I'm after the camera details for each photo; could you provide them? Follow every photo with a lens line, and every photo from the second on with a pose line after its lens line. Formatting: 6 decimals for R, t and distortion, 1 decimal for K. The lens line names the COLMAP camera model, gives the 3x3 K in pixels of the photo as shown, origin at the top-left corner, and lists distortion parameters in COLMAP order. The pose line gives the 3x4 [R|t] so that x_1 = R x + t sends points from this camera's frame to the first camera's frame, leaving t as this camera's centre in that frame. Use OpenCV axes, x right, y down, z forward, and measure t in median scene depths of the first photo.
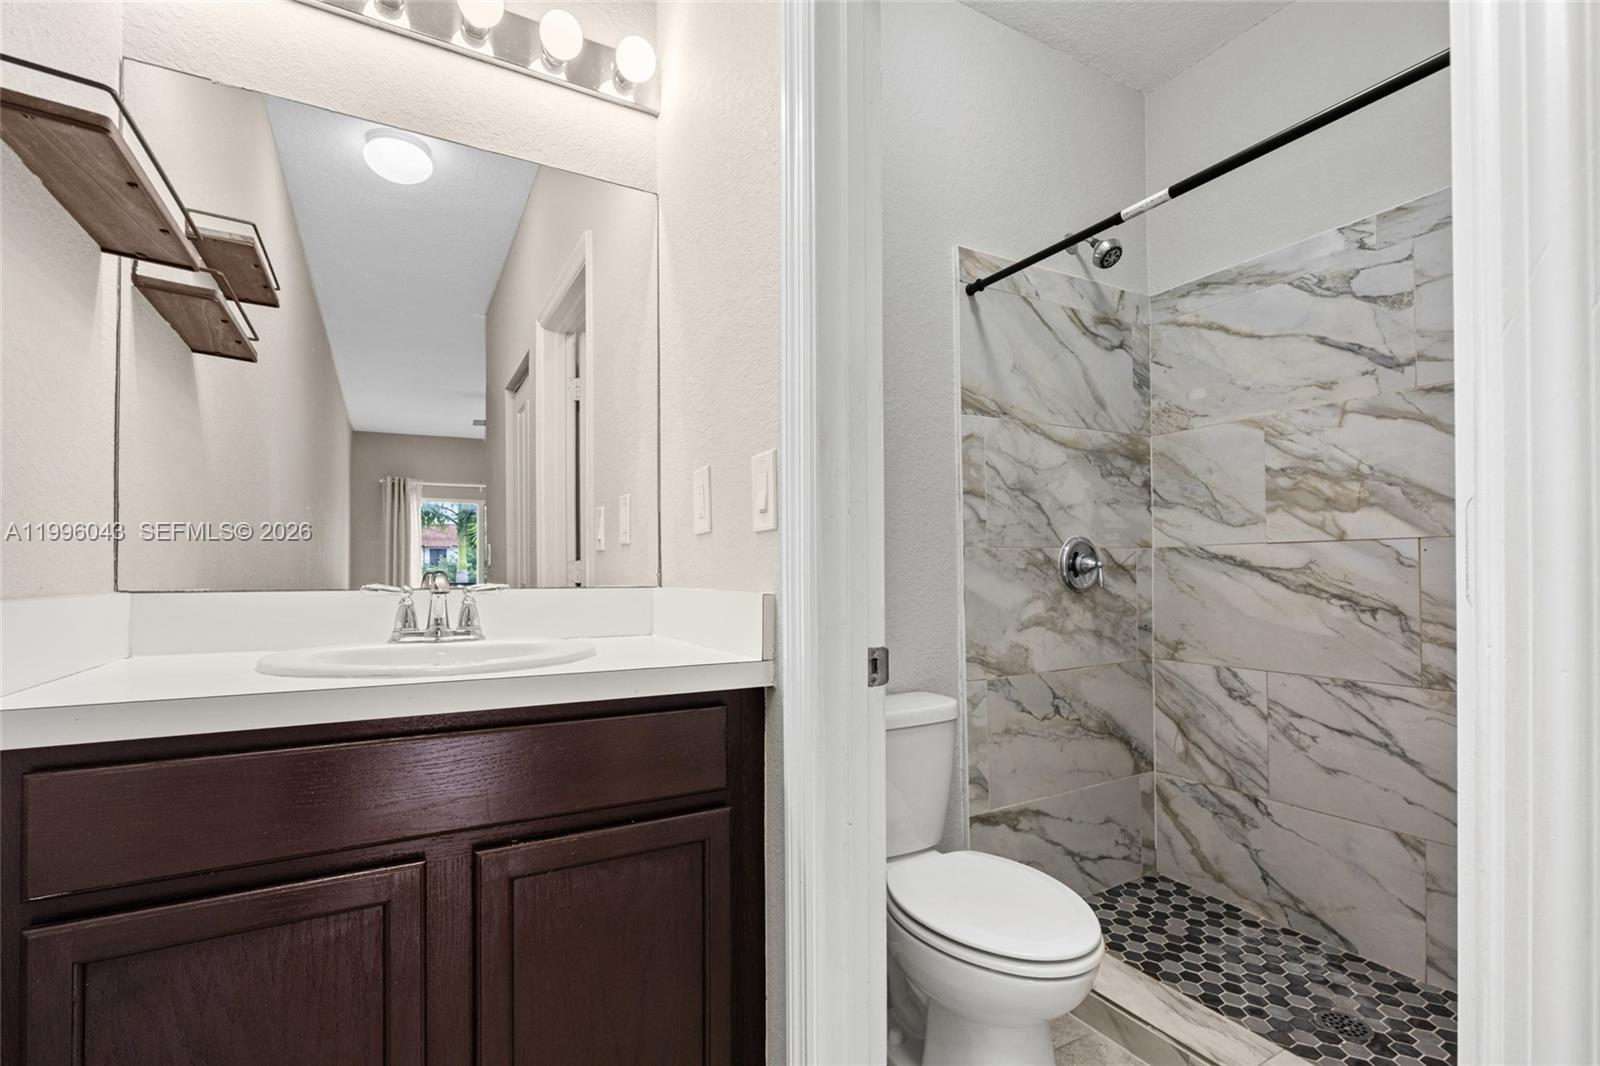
lens RADIAL K [[722.9, 0, 803.1], [0, 722.9, 560.2], [0, 0, 1]] dist [-0.012320, 0.004528]
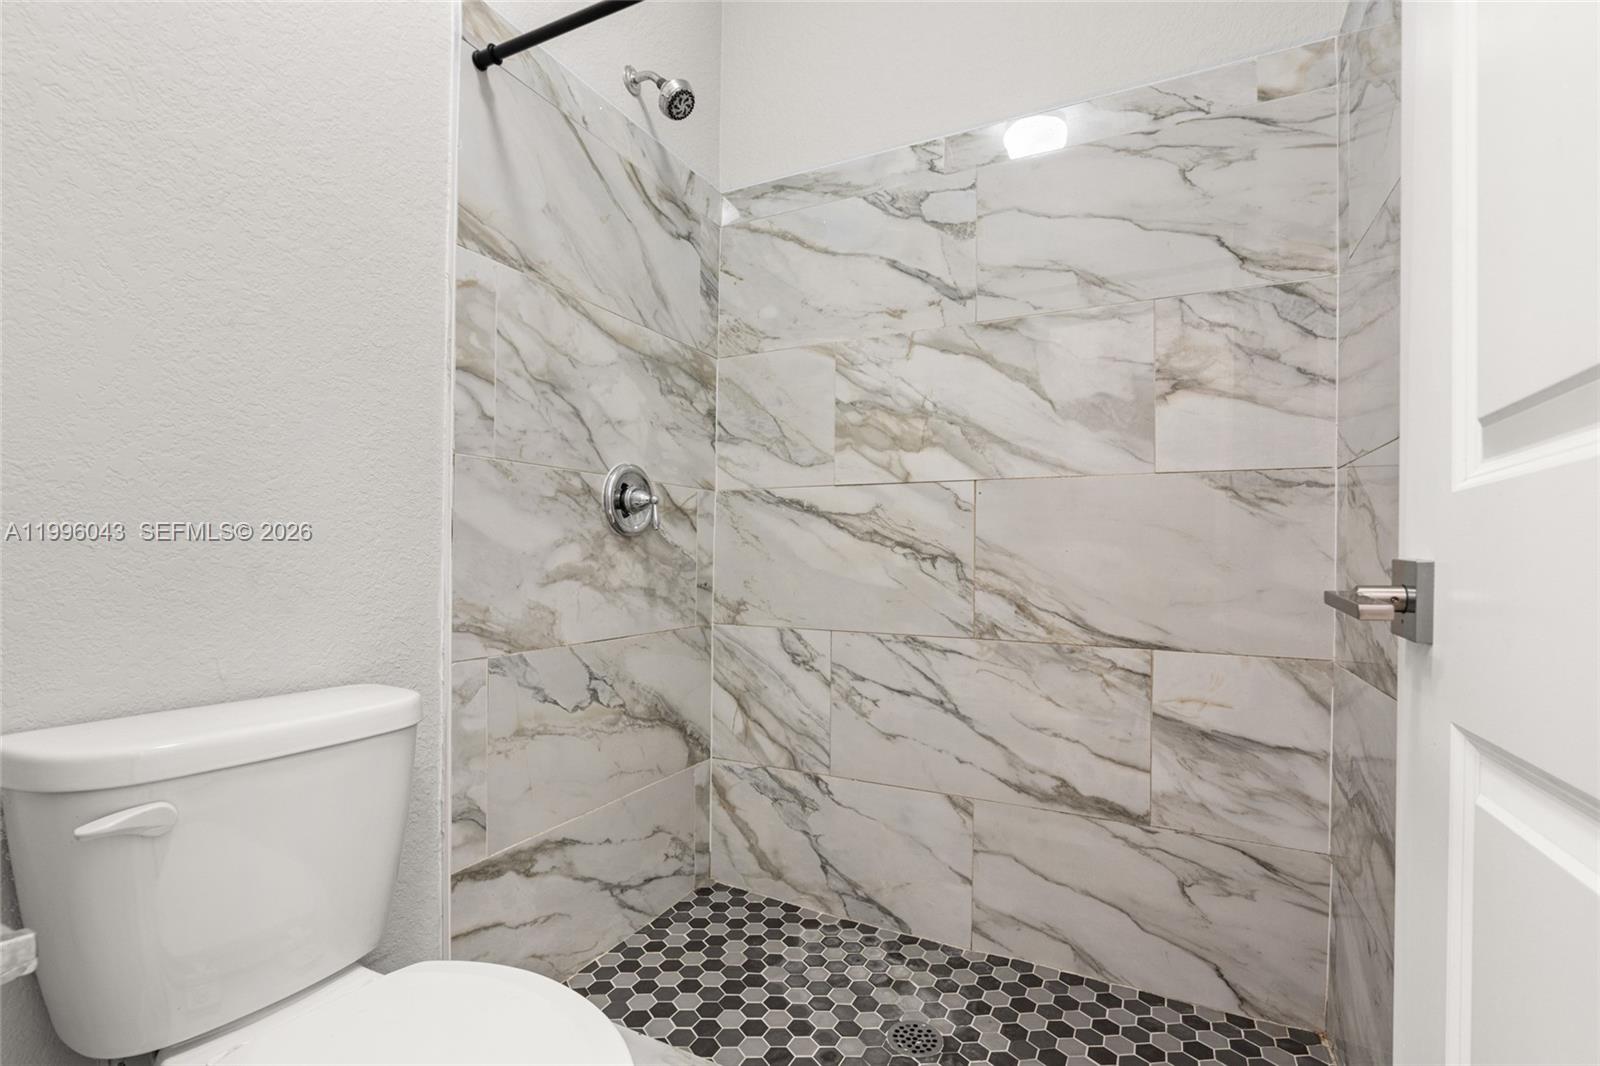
lens RADIAL K [[722.9, 0, 805.3], [0, 722.9, 546.1], [0, 0, 1]] dist [-0.012320, 0.004528]
pose [[0.829018, 0.026742, 0.558582, 0.124396], [-0.025569, 0.999624, -0.009909, 0.062222], [-0.558637, -0.006068, 0.829390, 0.293004]]
